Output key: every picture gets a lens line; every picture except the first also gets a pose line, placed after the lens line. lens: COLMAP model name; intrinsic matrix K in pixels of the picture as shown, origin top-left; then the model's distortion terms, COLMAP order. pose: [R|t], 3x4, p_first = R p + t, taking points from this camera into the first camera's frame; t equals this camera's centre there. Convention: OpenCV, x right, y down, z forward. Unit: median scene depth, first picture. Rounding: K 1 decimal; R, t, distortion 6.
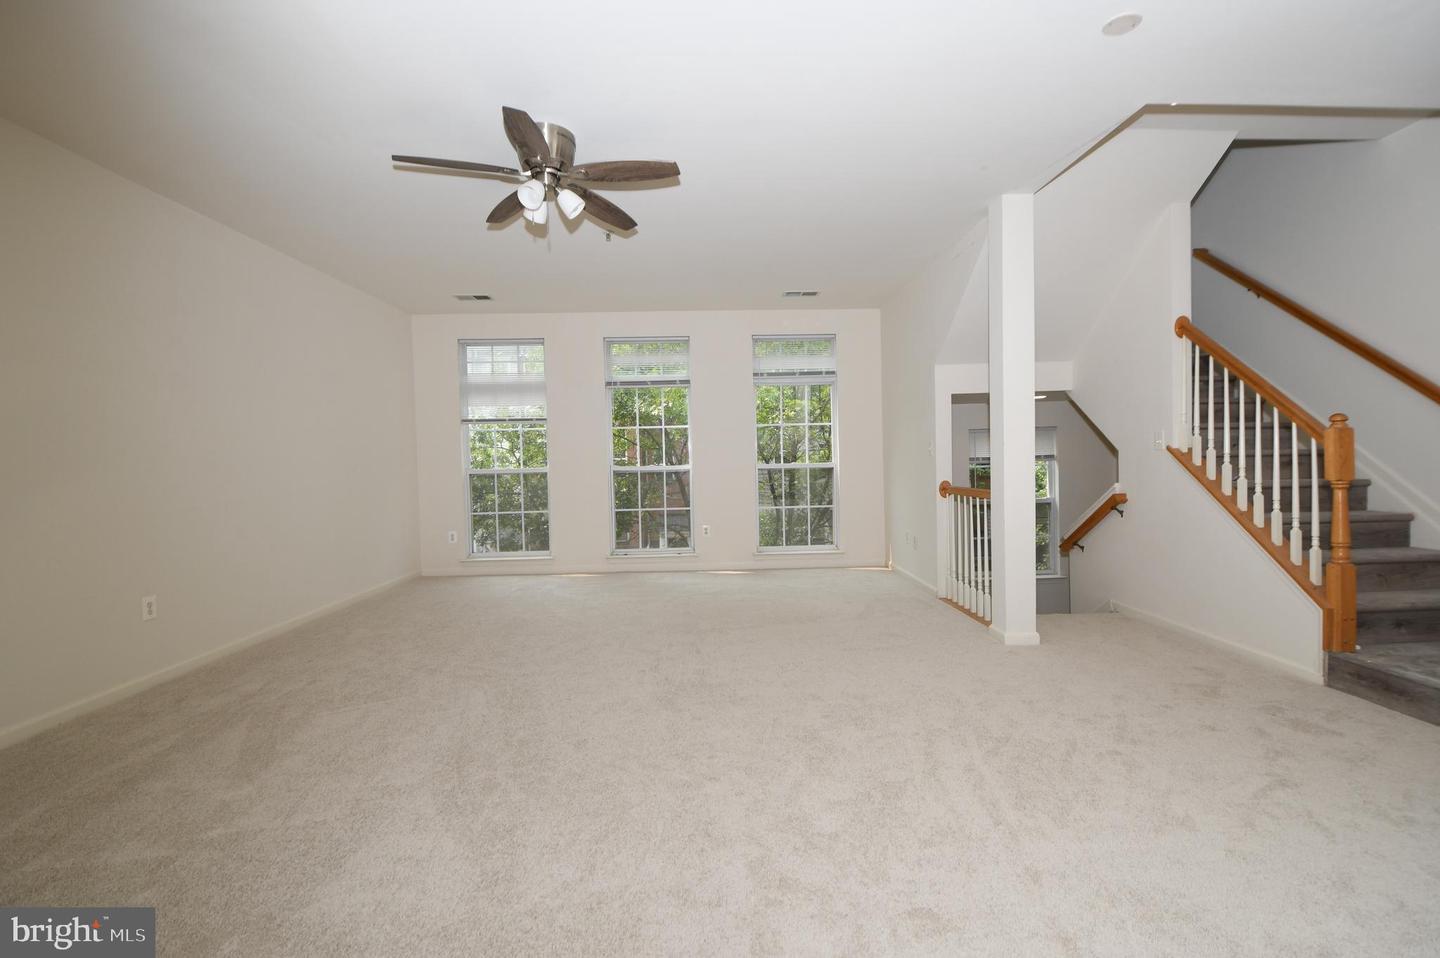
lens RADIAL K [[631.1, 0, 714.4], [0, 631.1, 479.4], [0, 0, 1]] dist [-0.001480, -0.011021]
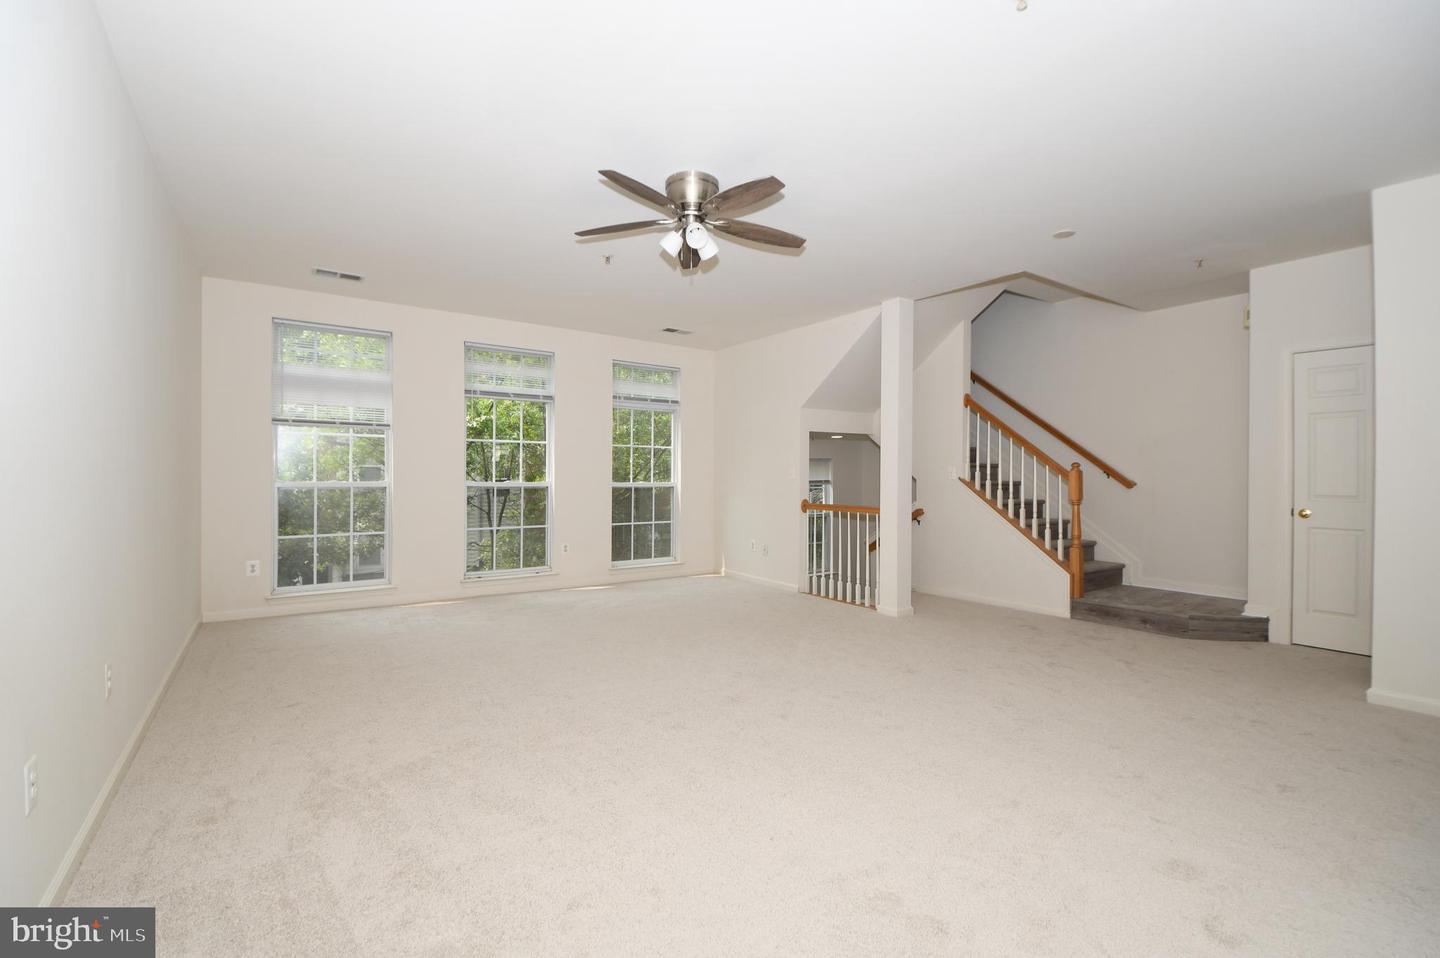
lens RADIAL K [[631.1, 0, 716.5], [0, 631.1, 471.4], [0, 0, 1]] dist [-0.001480, -0.011021]
pose [[0.832057, 0.031737, 0.553781, -0.581642], [-0.007143, 0.998892, -0.046514, 0.008095], [-0.554643, 0.034747, 0.831362, 0.053869]]
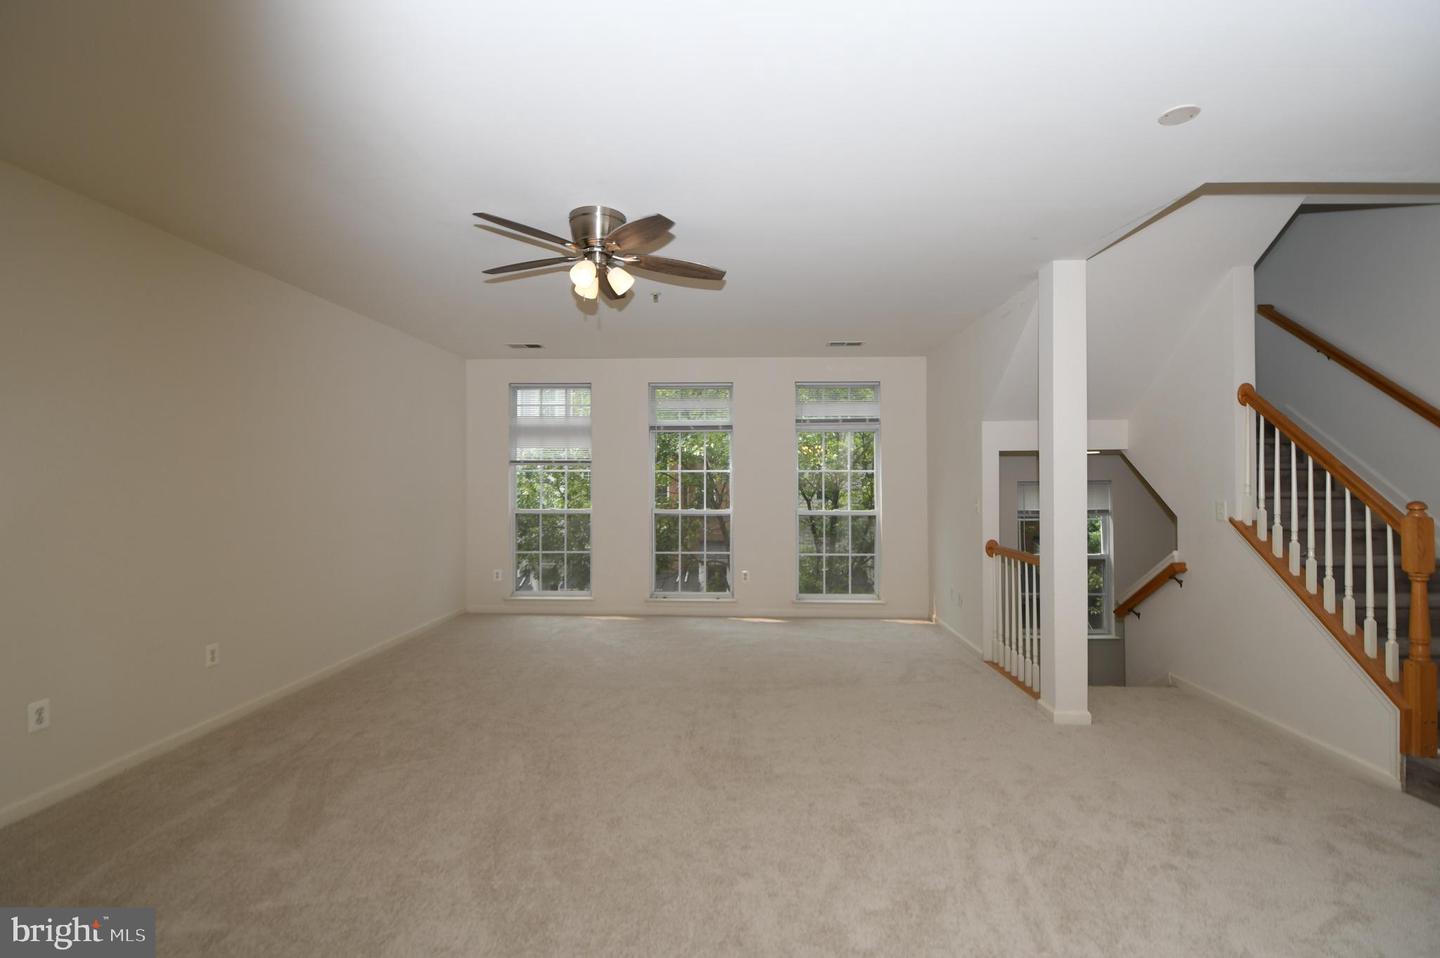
lens RADIAL K [[631.1, 0, 713.5], [0, 631.1, 479.1], [0, 0, 1]] dist [-0.001480, -0.011021]
pose [[0.997549, 0.021344, -0.066636, -0.000222], [-0.023708, 0.999110, -0.034893, -0.056983], [0.065832, 0.036387, 0.997167, -0.004609]]
